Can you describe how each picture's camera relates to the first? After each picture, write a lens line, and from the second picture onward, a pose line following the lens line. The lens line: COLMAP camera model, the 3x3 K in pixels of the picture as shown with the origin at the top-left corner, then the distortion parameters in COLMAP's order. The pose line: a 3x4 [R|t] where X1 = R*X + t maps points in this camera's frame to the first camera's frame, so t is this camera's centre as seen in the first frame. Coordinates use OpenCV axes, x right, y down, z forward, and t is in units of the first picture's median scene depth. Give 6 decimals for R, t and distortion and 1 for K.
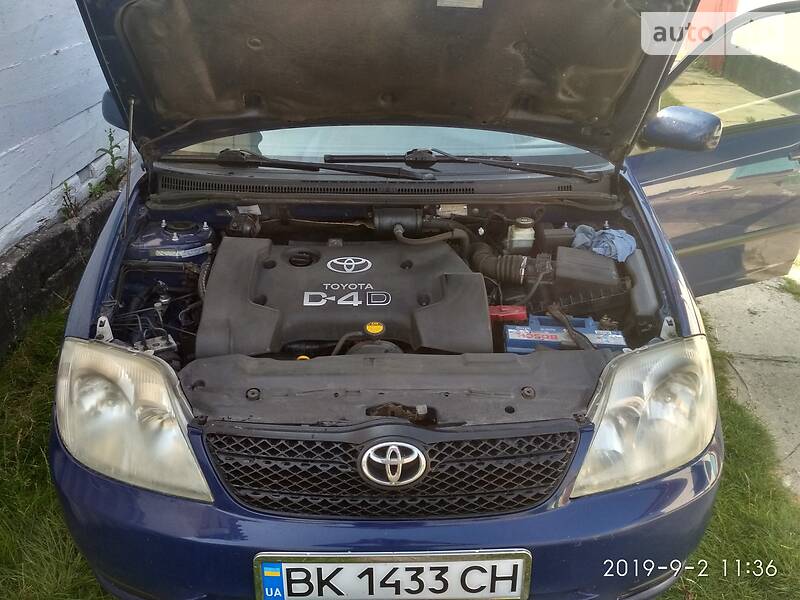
lens RADIAL K [[749.1, 0, 387.8], [0, 749.1, 301.4], [0, 0, 1]] dist [0.101111, -0.235206]
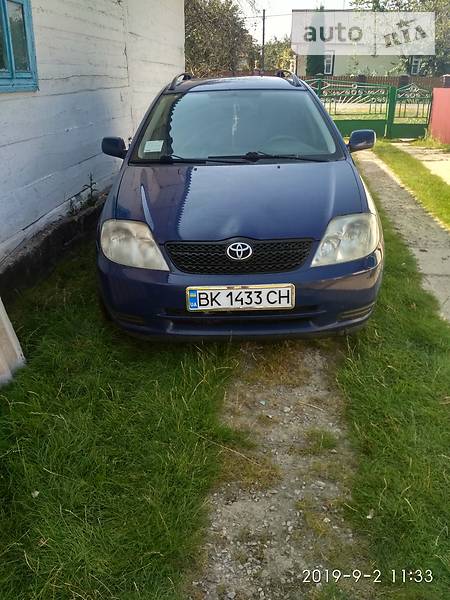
lens RADIAL K [[561.8, 0, 225.0], [0, 561.8, 300.0], [0, 0, 1]] dist [0.101111, -0.235206]
pose [[0.998849, -0.021409, -0.042931, 0.036877], [0.017584, 0.996003, -0.087572, 0.540041], [0.044634, 0.086716, 0.995233, -0.884229]]
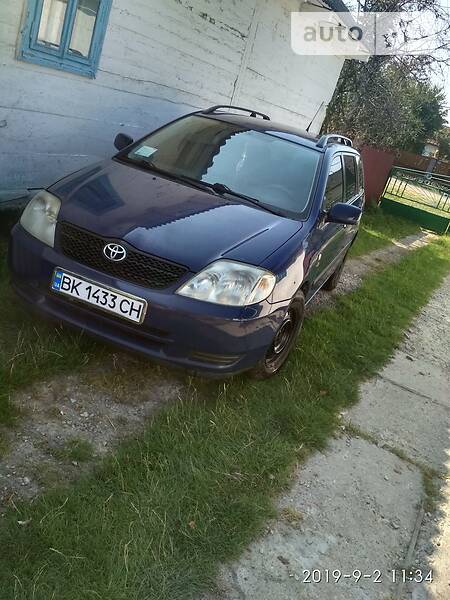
lens RADIAL K [[561.8, 0, 225.0], [0, 561.8, 300.0], [0, 0, 1]] dist [0.101111, -0.235206]
pose [[0.900767, 0.336833, -0.274157, 0.926218], [-0.381720, 0.915110, -0.129861, 0.466444], [0.207143, 0.221626, 0.952877, -0.728464]]
